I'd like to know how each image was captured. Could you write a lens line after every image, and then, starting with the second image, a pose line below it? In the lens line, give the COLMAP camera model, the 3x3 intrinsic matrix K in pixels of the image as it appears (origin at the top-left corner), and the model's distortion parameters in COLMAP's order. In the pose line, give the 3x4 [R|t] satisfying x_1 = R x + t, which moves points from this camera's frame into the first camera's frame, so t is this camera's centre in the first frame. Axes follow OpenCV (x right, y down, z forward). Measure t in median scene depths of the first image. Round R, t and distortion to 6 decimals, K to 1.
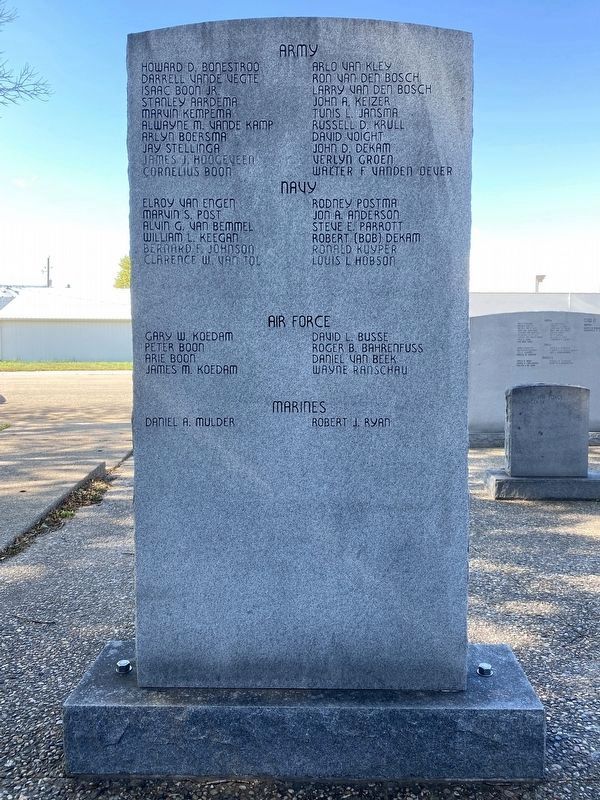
lens RADIAL K [[758.7, 0, 295.6], [0, 758.7, 393.9], [0, 0, 1]] dist [0.058171, 0.000000]
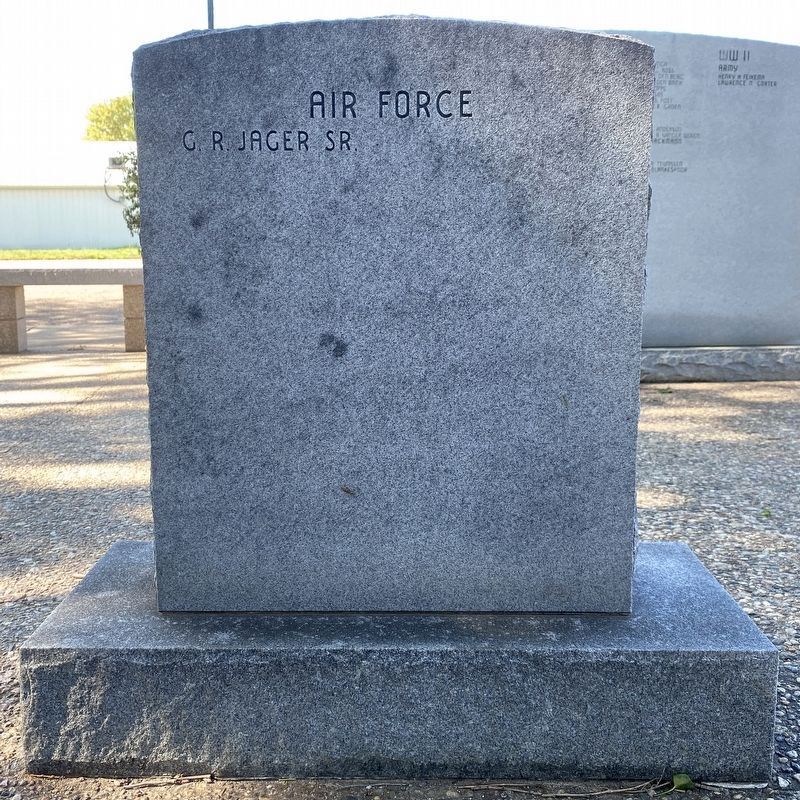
lens RADIAL K [[828.2, 0, 404.2], [0, 828.2, 395.8], [0, 0, 1]] dist [-0.016916, 0.000000]
pose [[0.999423, -0.006060, -0.033426, 0.339771], [0.009501, 0.994554, 0.103785, 0.044067], [0.032615, -0.104043, 0.994038, 0.829158]]
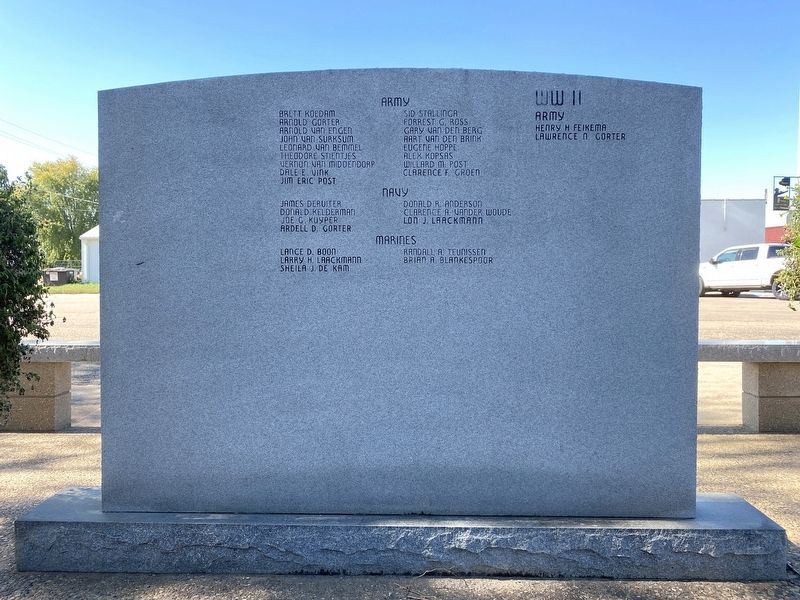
lens RADIAL K [[758.7, 0, 396.9], [0, 758.7, 299.0], [0, 0, 1]] dist [0.058171, 0.000000]
pose [[0.991677, -0.001657, -0.128740, 0.534384], [-0.001549, 0.999691, -0.024794, -0.029043], [0.128741, 0.024787, 0.991368, 1.076517]]
